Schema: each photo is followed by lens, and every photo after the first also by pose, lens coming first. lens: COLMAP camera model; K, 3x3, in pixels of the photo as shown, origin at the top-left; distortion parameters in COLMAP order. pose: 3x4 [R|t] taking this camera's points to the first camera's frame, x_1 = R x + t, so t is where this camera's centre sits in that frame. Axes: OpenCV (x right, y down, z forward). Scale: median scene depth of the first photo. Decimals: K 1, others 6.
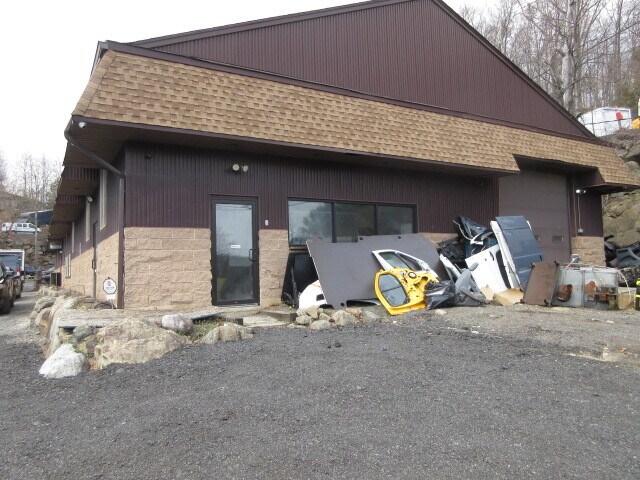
lens RADIAL K [[478.6, 0, 317.5], [0, 478.6, 243.1], [0, 0, 1]] dist [-0.032511, -0.001970]
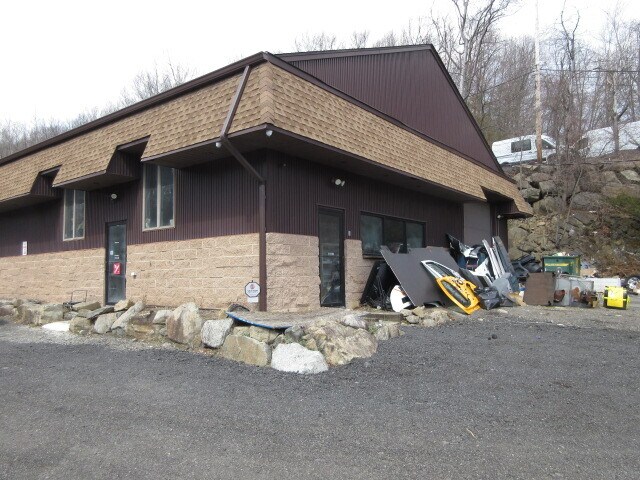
lens RADIAL K [[478.6, 0, 319.4], [0, 478.6, 237.1], [0, 0, 1]] dist [-0.032511, -0.001970]
pose [[0.926571, 0.045474, 0.373362, -0.628572], [-0.036334, 0.998844, -0.031485, 0.004599], [-0.374362, 0.015608, 0.927151, -0.002636]]
